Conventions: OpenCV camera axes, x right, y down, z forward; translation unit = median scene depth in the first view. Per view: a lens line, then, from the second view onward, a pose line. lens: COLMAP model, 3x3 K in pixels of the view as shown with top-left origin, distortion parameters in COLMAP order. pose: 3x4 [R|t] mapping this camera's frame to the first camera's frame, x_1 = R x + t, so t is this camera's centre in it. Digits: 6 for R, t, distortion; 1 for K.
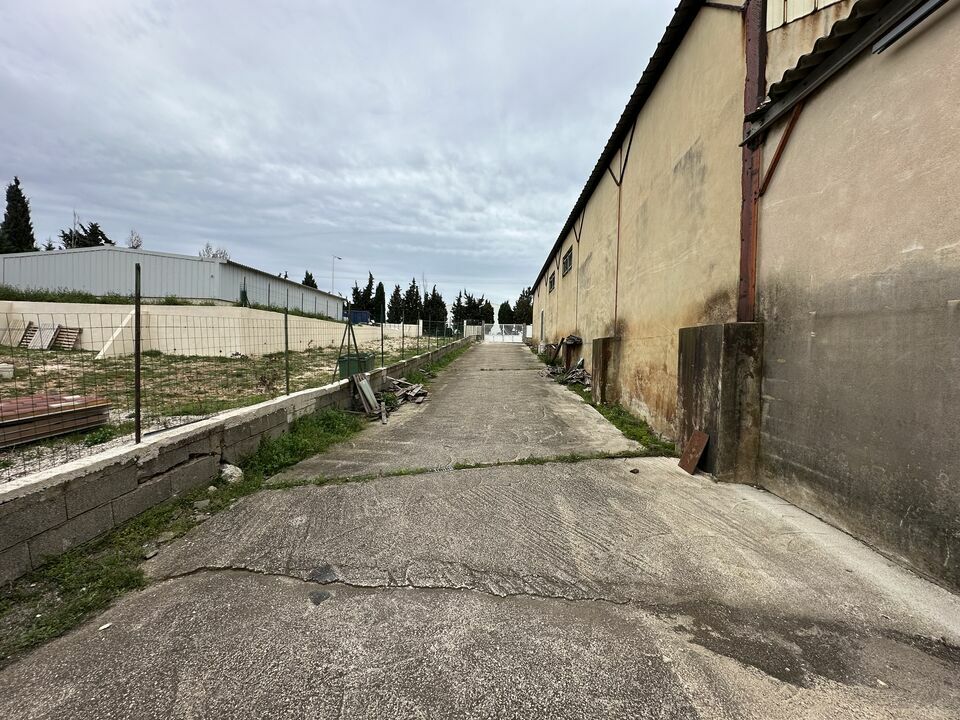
lens RADIAL K [[382.0, 0, 480.0], [0, 382.0, 360.0], [0, 0, 1]] dist [-0.001239, 0.000227]
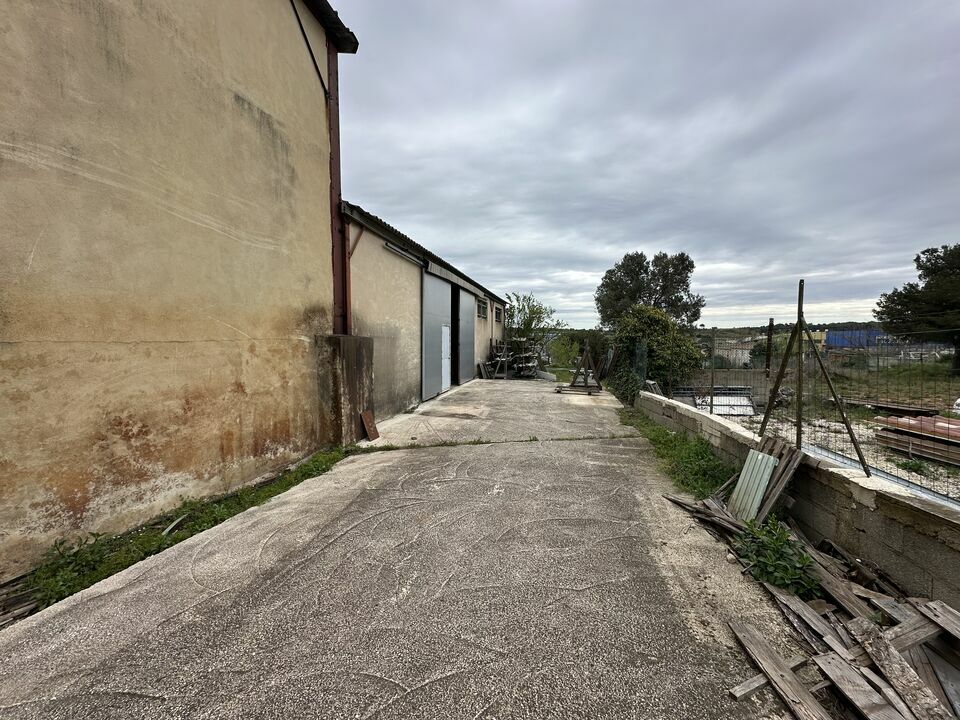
lens RADIAL K [[382.0, 0, 480.0], [0, 382.0, 360.0], [0, 0, 1]] dist [-0.001239, 0.000227]
pose [[-0.988208, -0.034492, 0.149183, -0.079356], [-0.021349, 0.995819, 0.088823, -0.206823], [-0.151623, 0.084591, -0.984812, 3.396524]]
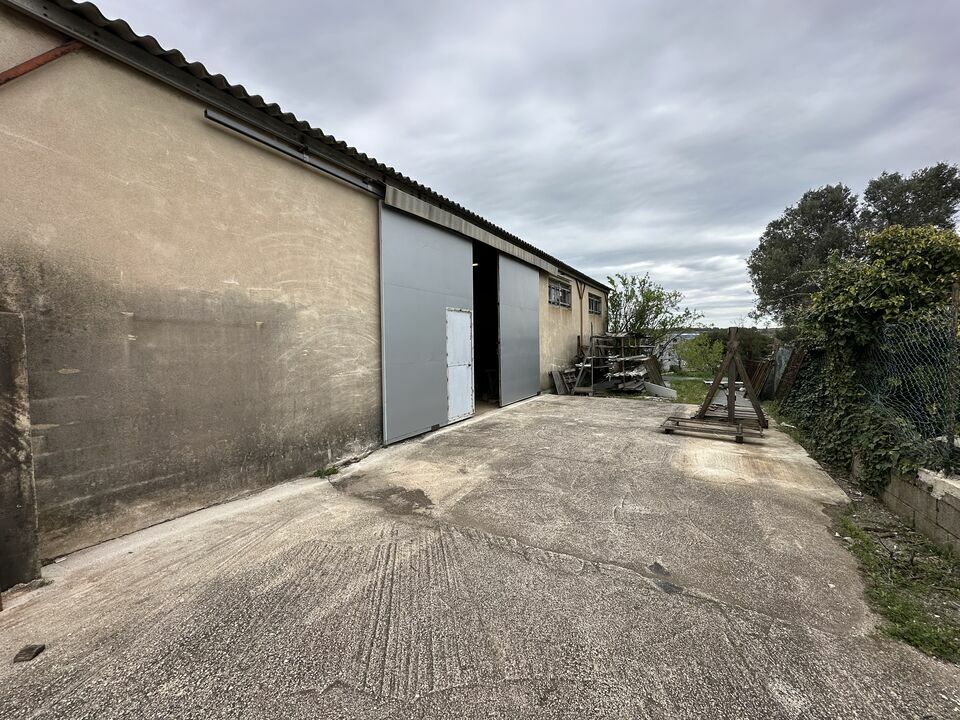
lens RADIAL K [[382.0, 0, 480.0], [0, 382.0, 360.0], [0, 0, 1]] dist [-0.001239, 0.000227]
pose [[-0.892138, -0.026870, 0.450963, -0.317494], [0.010351, 0.996752, 0.079868, -0.087092], [-0.451644, 0.075921, -0.888962, 1.607296]]
